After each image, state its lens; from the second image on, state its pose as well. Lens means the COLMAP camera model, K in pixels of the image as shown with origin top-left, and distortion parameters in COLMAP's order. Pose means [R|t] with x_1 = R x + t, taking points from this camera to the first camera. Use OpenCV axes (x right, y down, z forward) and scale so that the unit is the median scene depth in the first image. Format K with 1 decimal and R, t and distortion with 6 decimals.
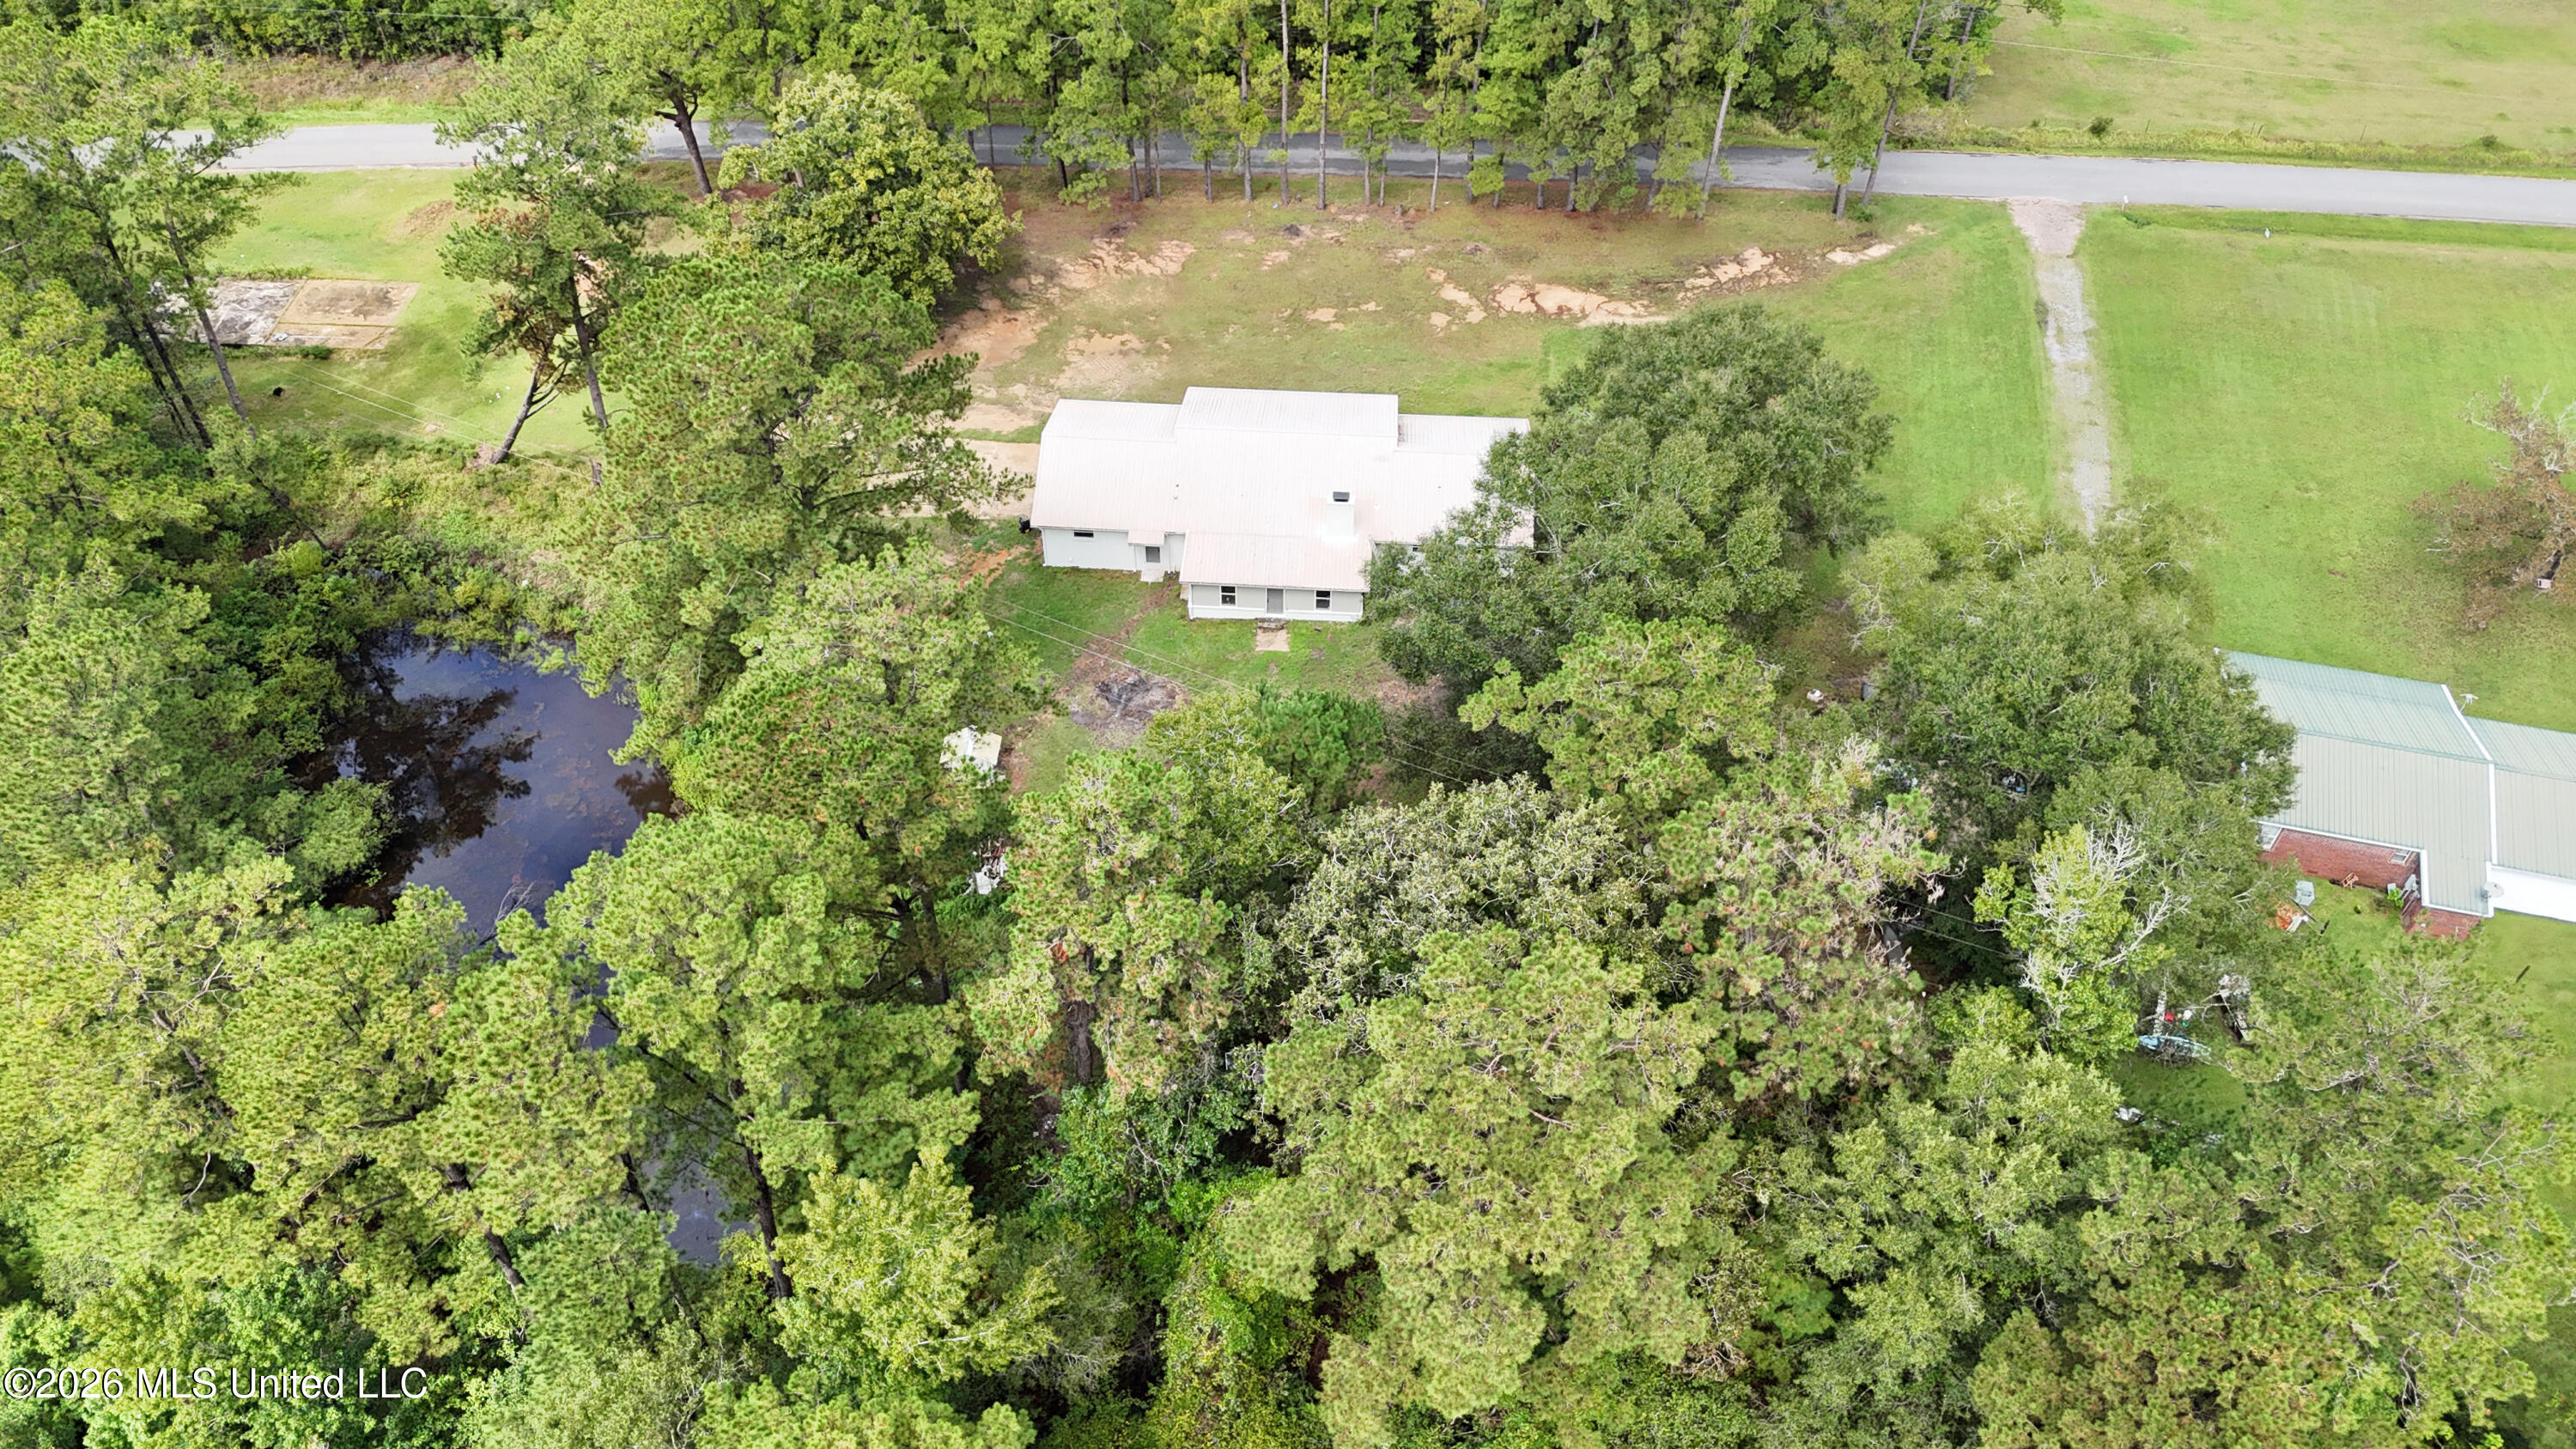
lens RADIAL K [[1889.2, 0, 1288.4], [0, 1889.2, 725.0], [0, 0, 1]] dist [0.042564, -0.001474]
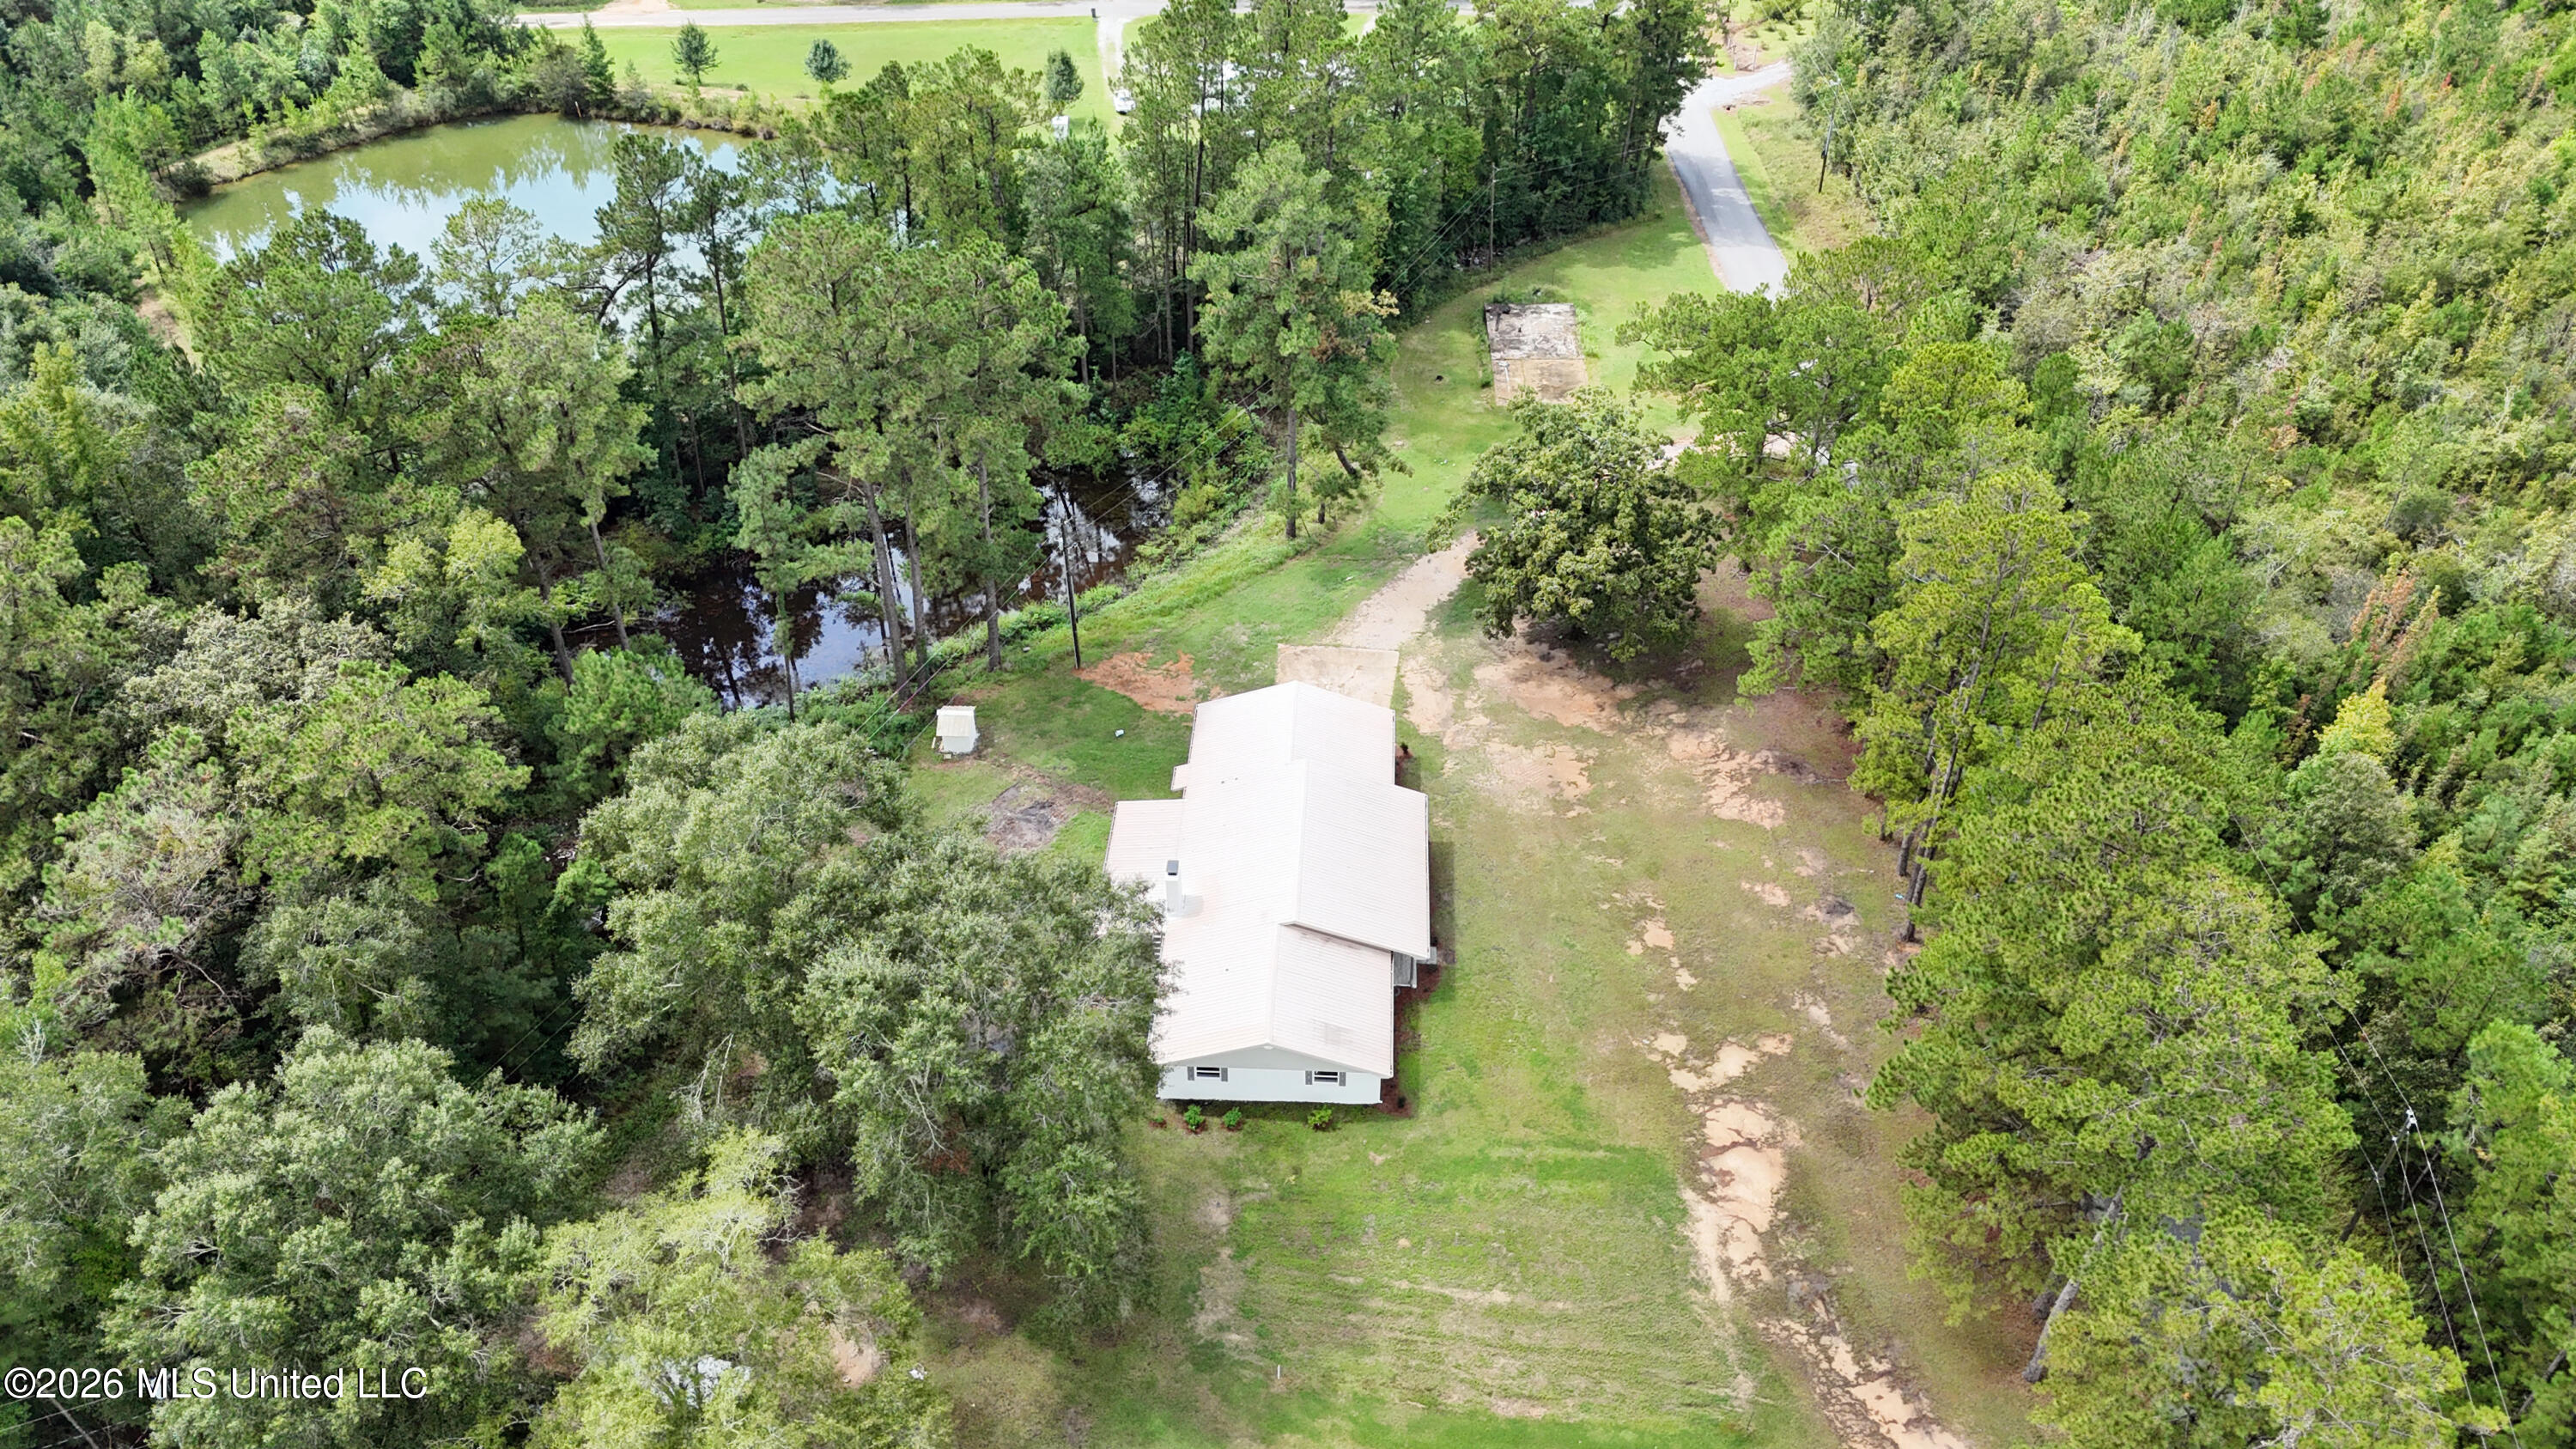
lens RADIAL K [[1889.2, 0, 1283.3], [0, 1889.2, 717.3], [0, 0, 1]] dist [0.042564, -0.001474]
pose [[0.008900, 0.612231, -0.790629, 0.590866], [-0.720042, 0.552564, 0.419777, -0.486958], [0.693873, 0.565550, 0.445750, 0.474213]]
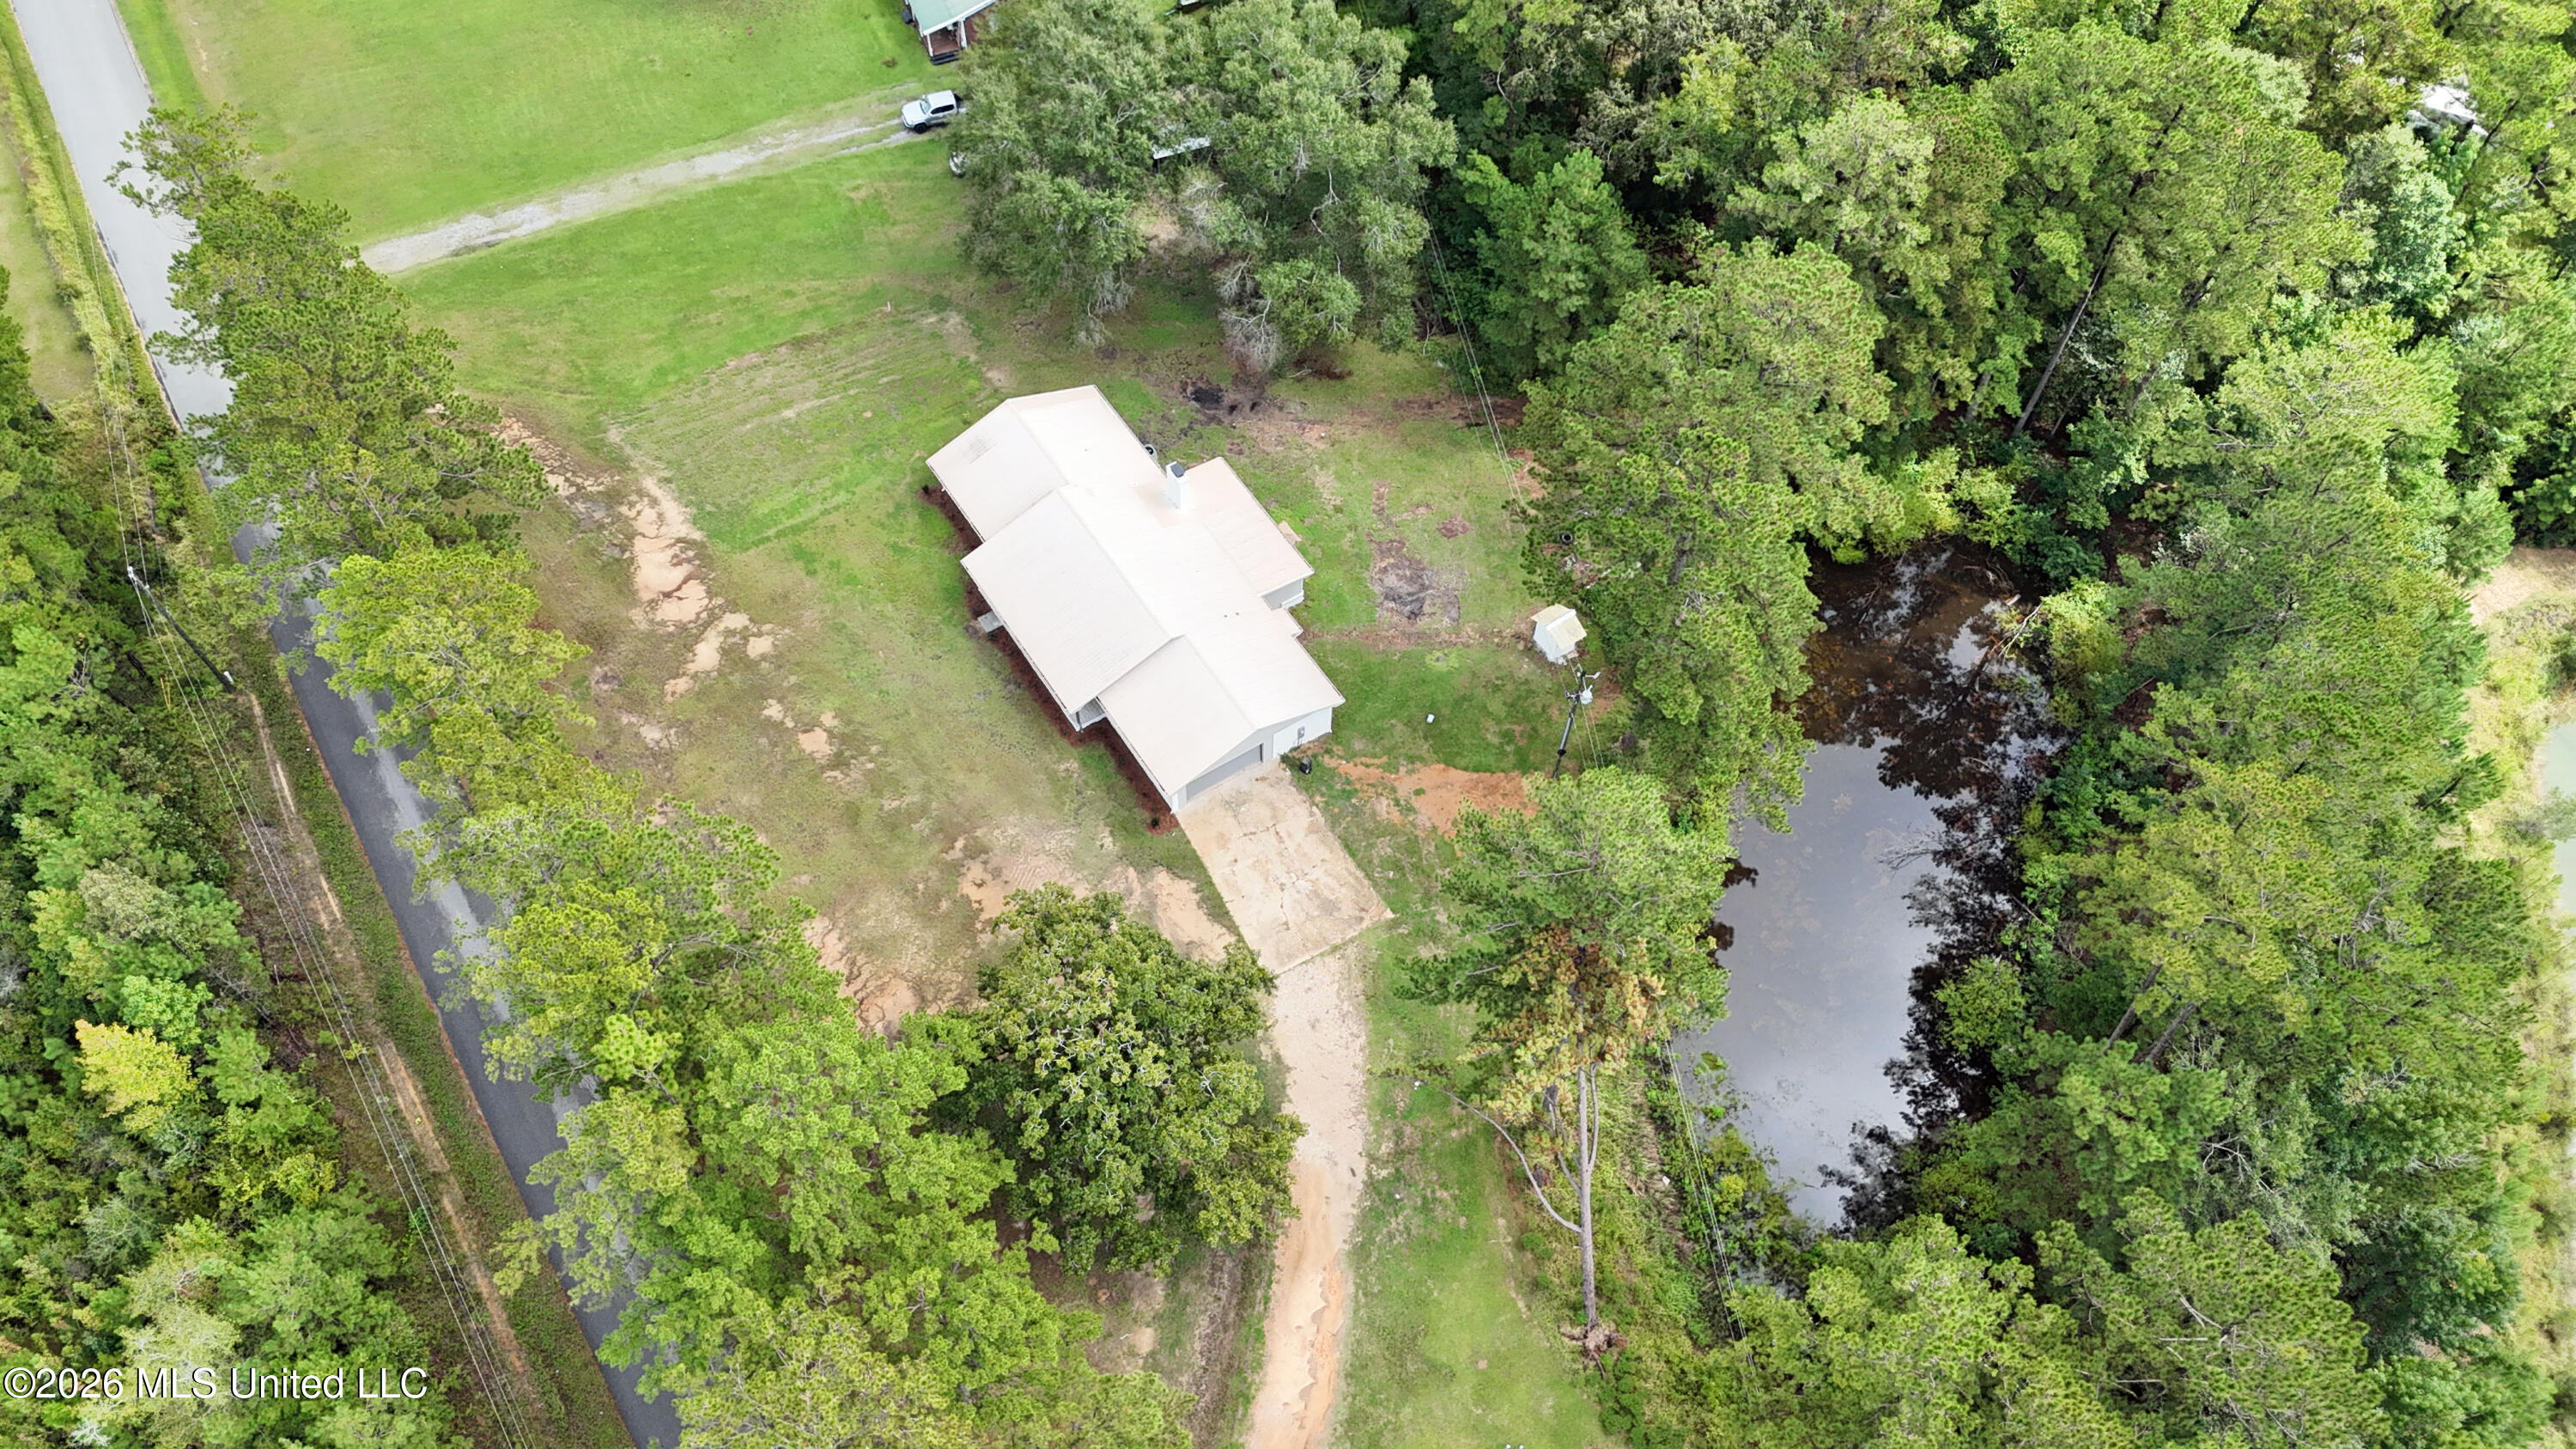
lens RADIAL K [[1889.2, 0, 1280.0], [0, 1889.2, 737.0], [0, 0, 1]] dist [0.042564, -0.001474]
pose [[-0.595042, -0.686805, 0.417401, -0.459548], [0.561498, 0.016320, 0.827317, -0.801518], [-0.575018, 0.726658, 0.375929, 0.549885]]
